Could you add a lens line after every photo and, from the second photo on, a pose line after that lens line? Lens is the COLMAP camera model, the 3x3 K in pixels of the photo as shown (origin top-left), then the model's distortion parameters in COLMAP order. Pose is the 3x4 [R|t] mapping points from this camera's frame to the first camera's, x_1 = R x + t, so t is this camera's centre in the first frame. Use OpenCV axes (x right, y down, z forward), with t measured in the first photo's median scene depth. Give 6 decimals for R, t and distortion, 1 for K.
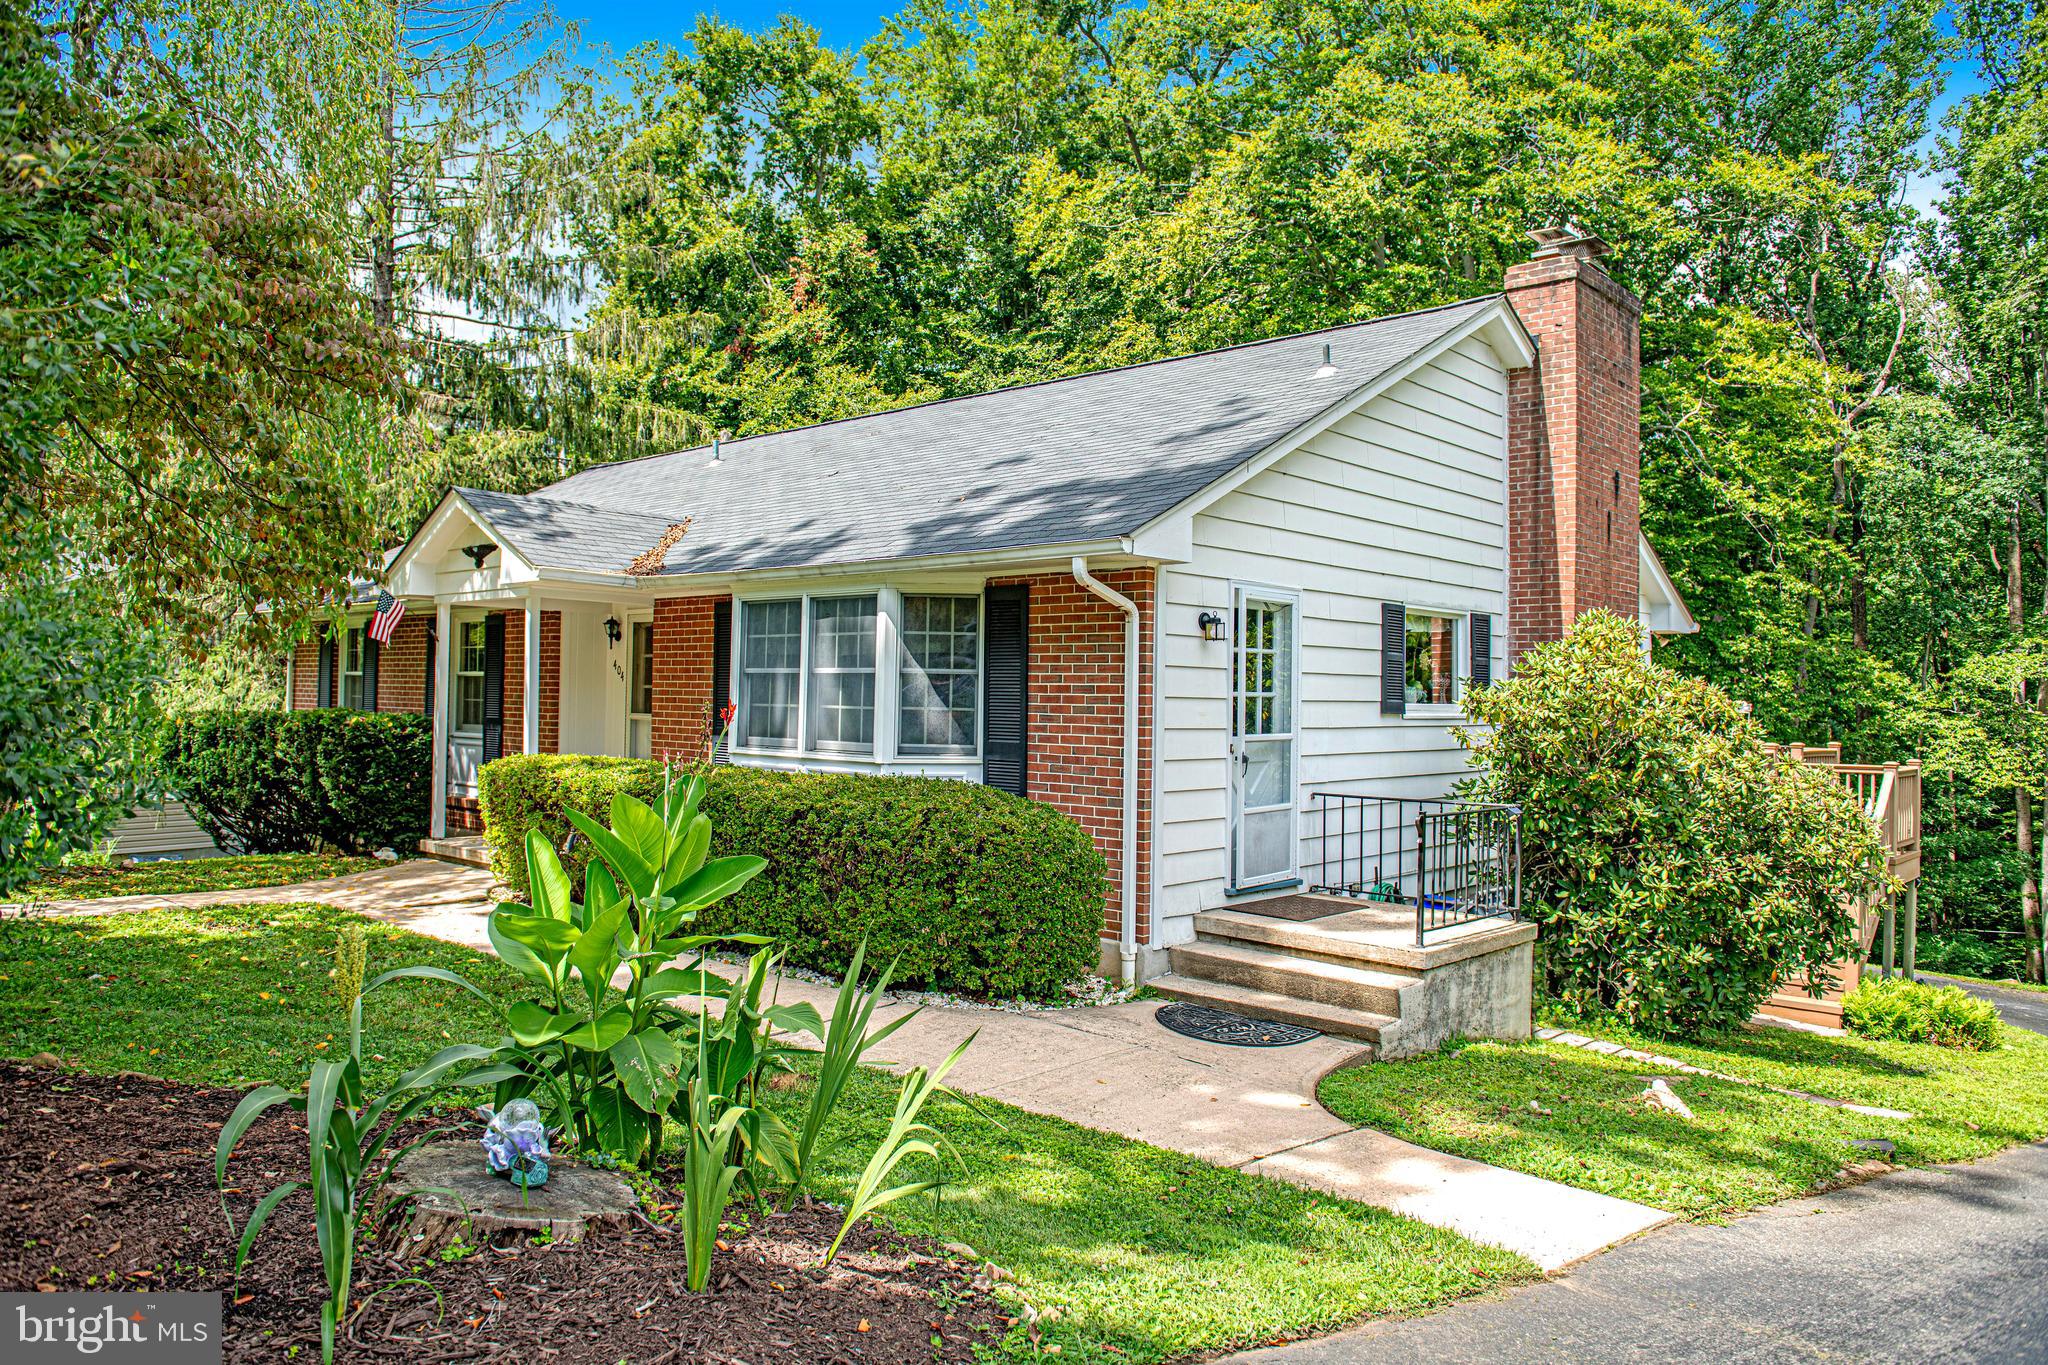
lens RADIAL K [[1422.3, 0, 1031.5], [0, 1422.3, 673.6], [0, 0, 1]] dist [-0.034385, -0.008944]
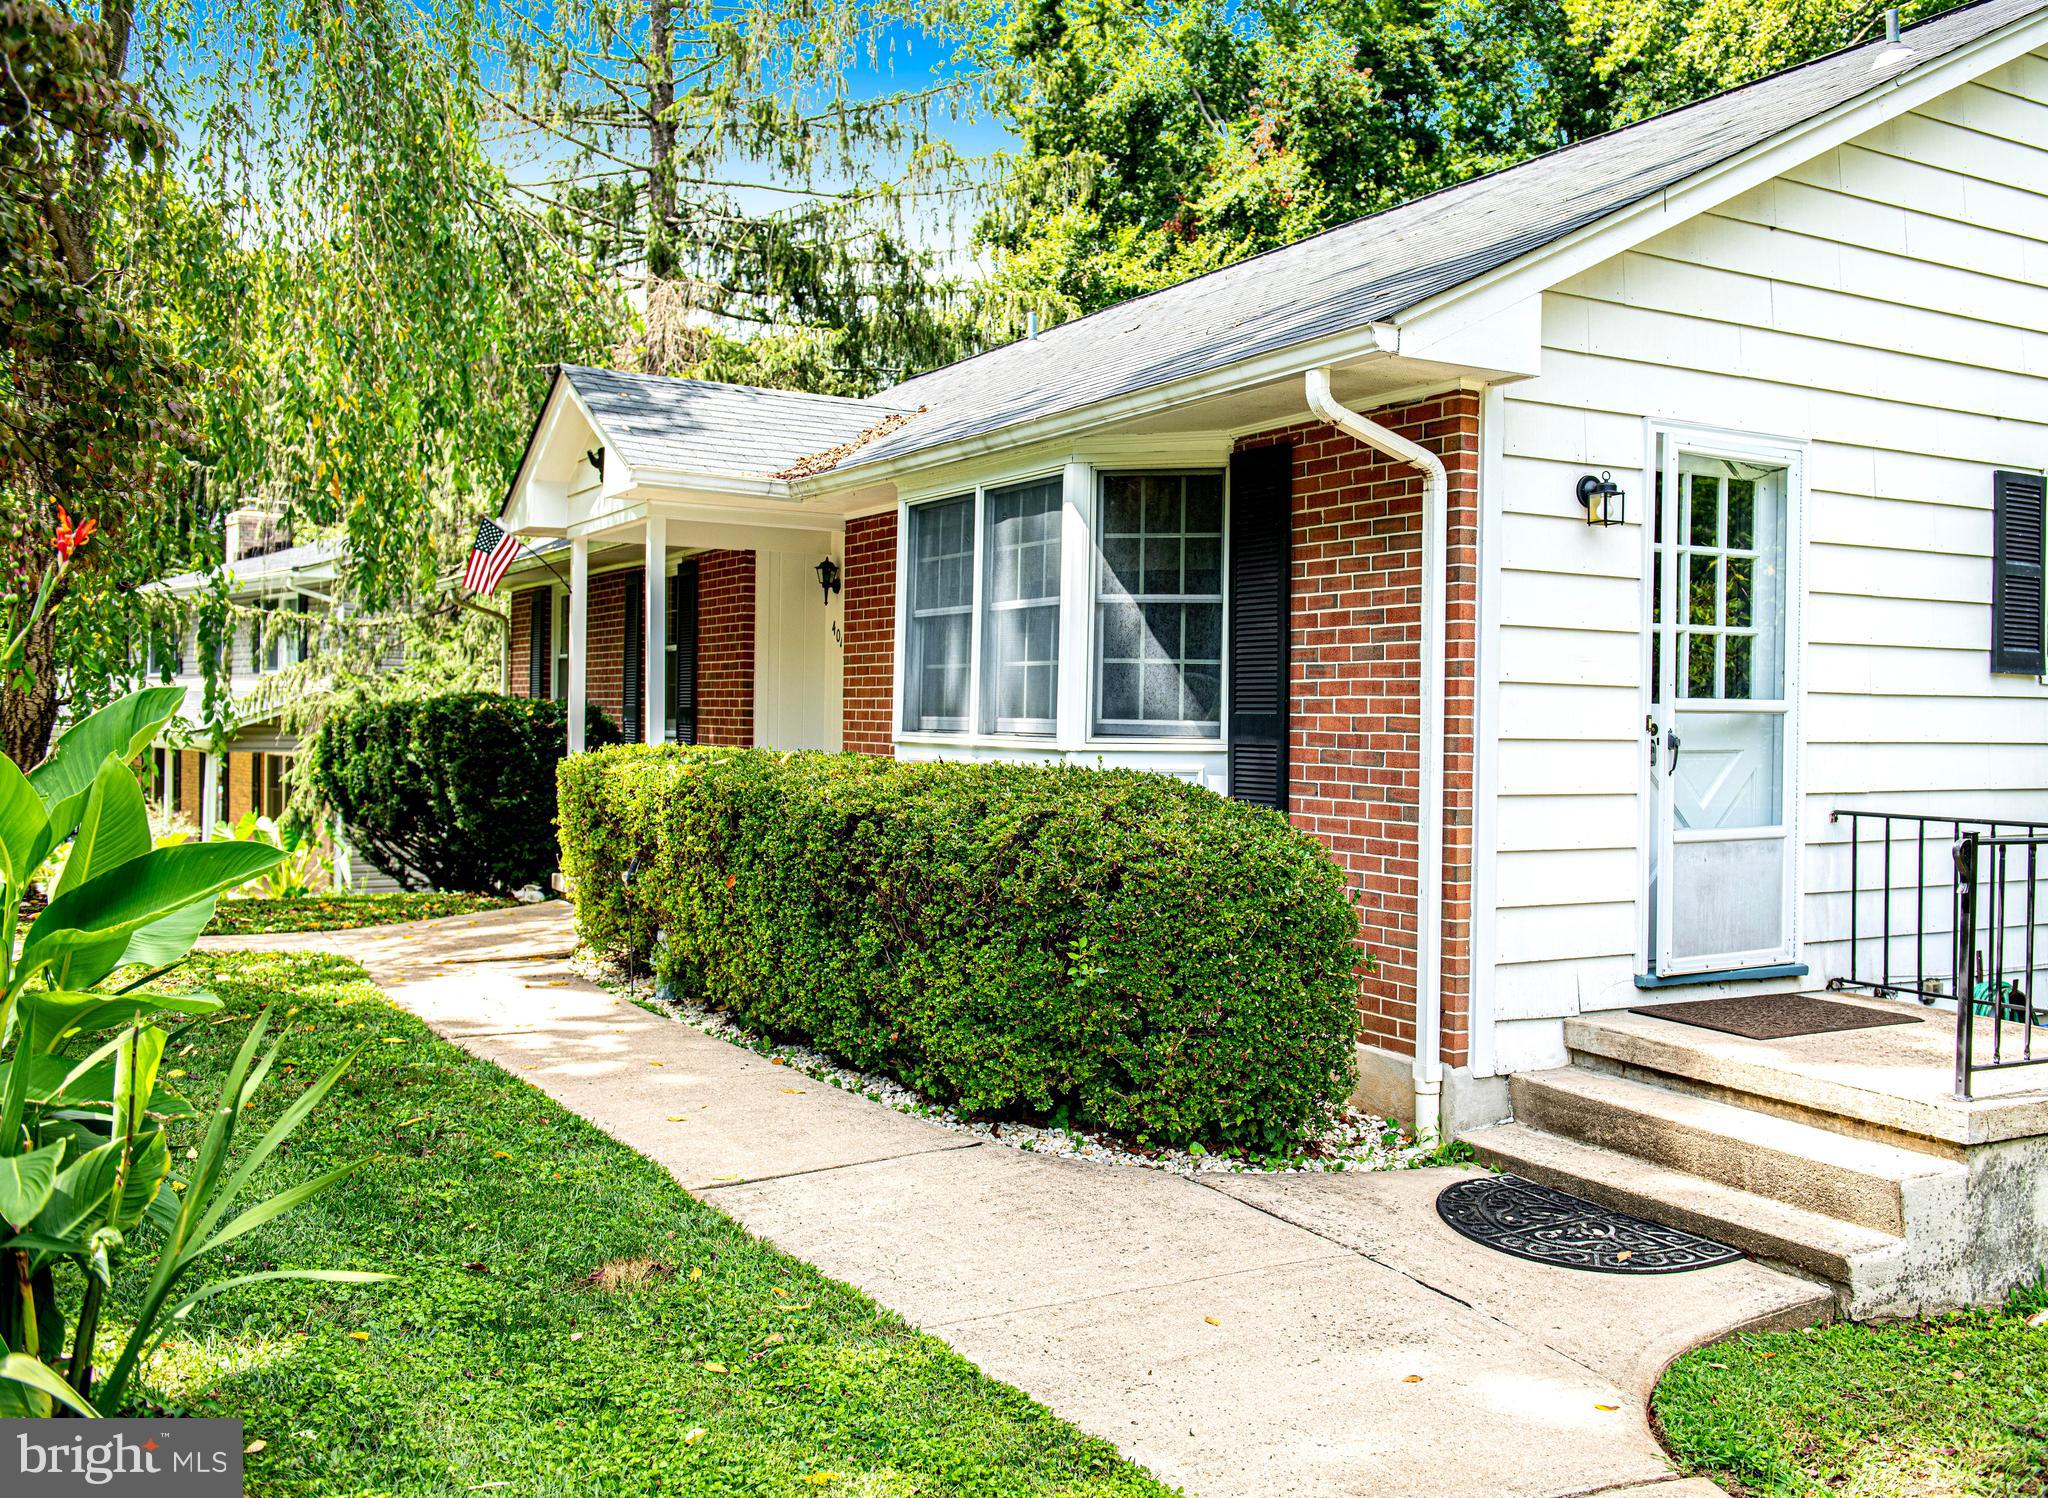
lens RADIAL K [[1899.5, 0, 1107.2], [0, 1899.5, 734.5], [0, 0, 1]] dist [-0.001966, 0.000000]
pose [[0.956966, 0.000458, -0.290199, 0.143846], [0.005789, 0.999770, 0.020669, 0.038112], [0.290142, -0.021459, 0.956743, 0.215789]]
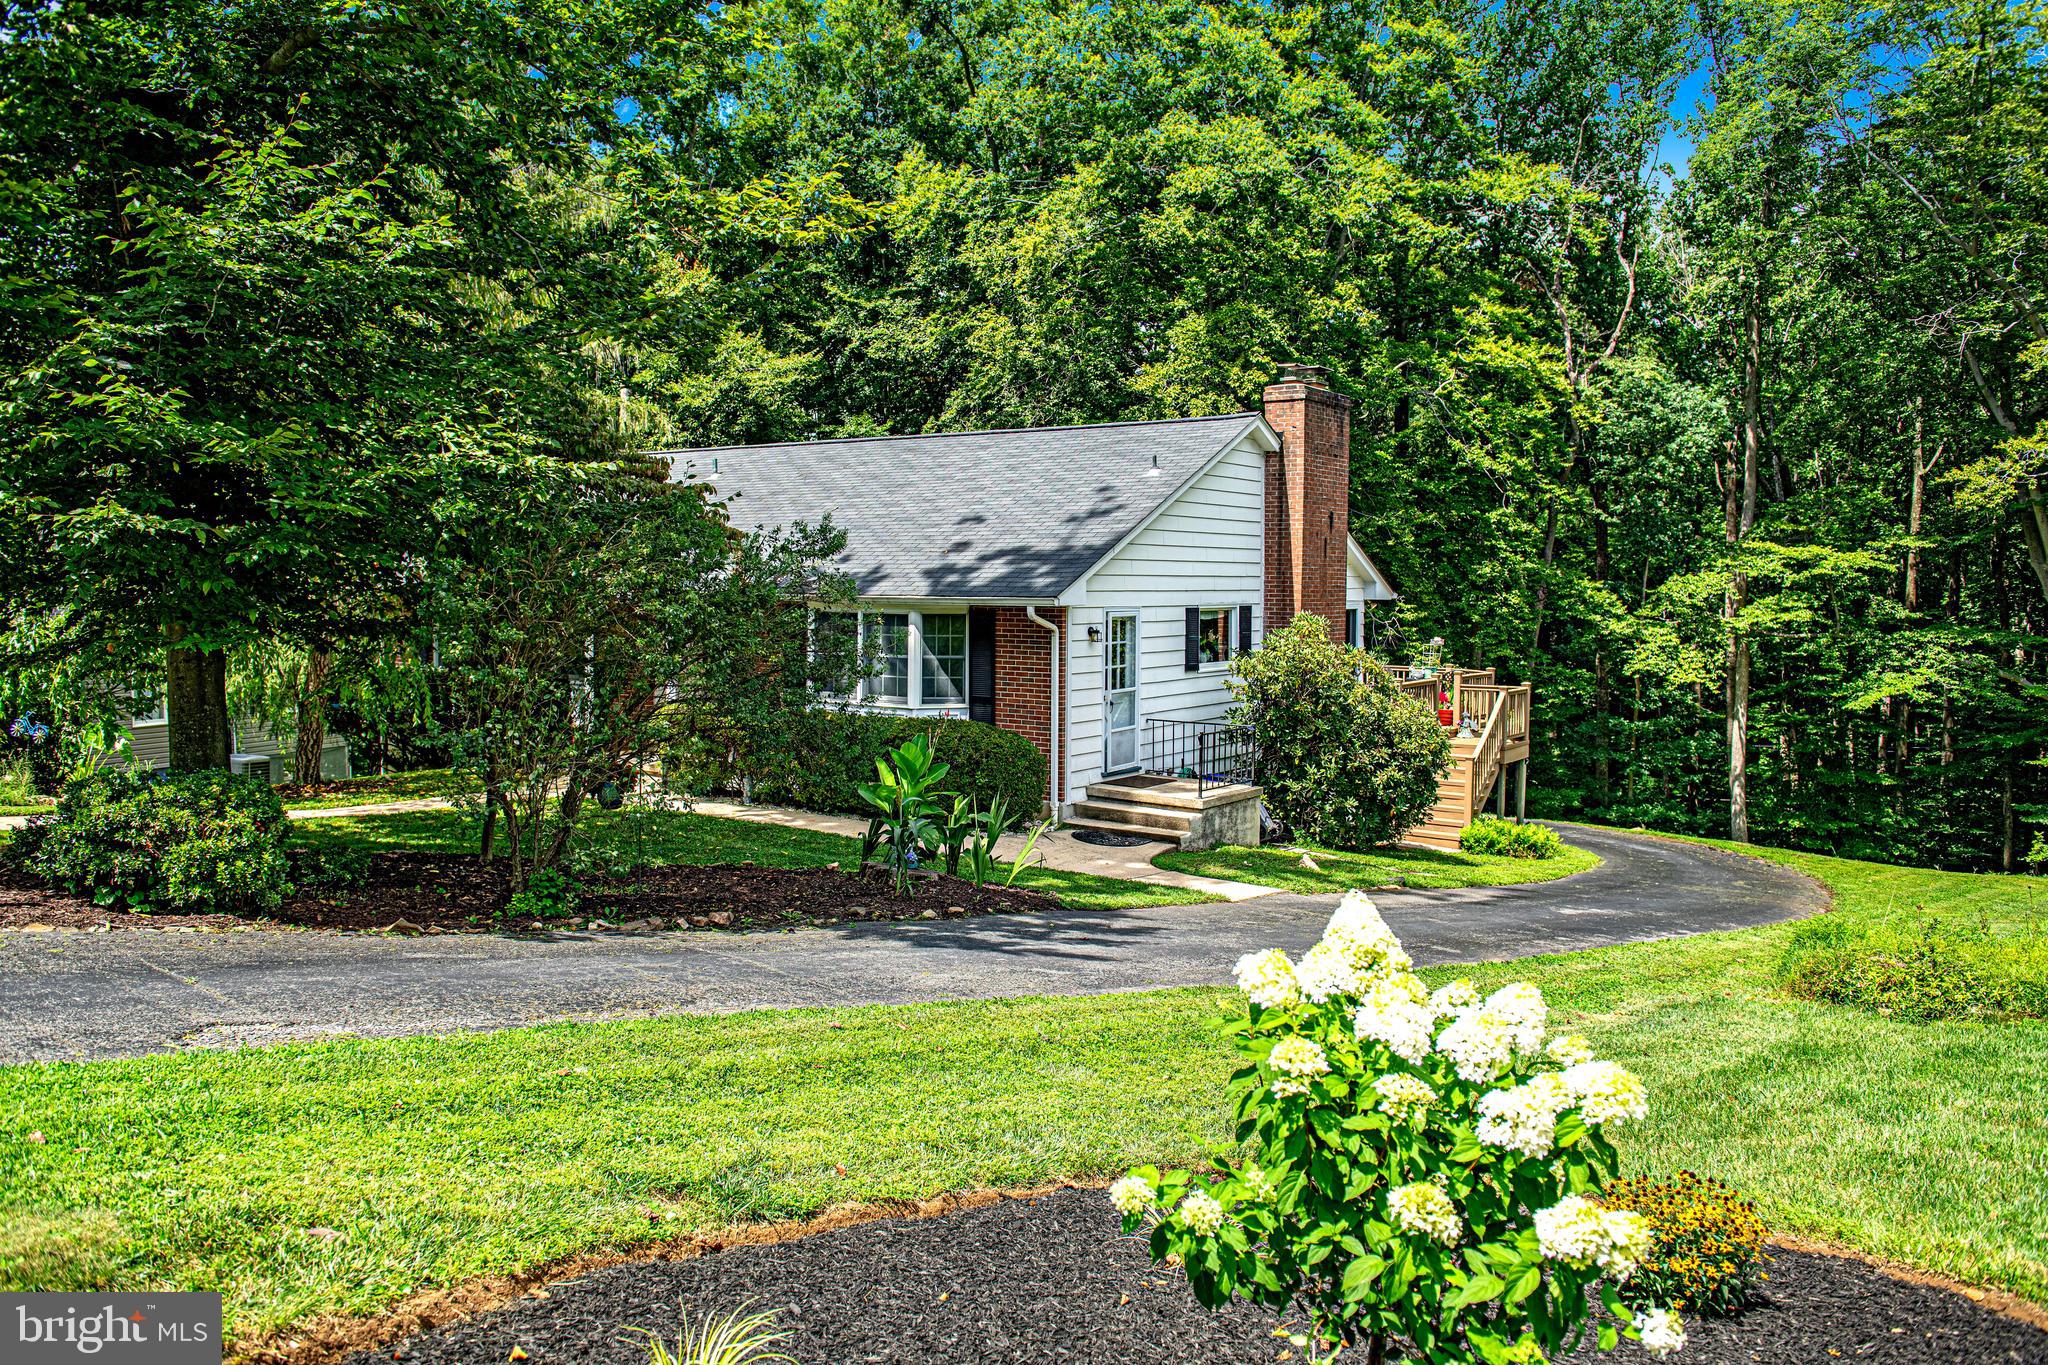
lens RADIAL K [[1466.2, 0, 1019.5], [0, 1466.2, 683.0], [0, 0, 1]] dist [0.001912, 0.001637]
pose [[0.993109, -0.017416, 0.115890, -0.181069], [0.007619, 0.996399, 0.084444, -0.121827], [-0.116943, -0.082979, 0.989666, -0.834247]]
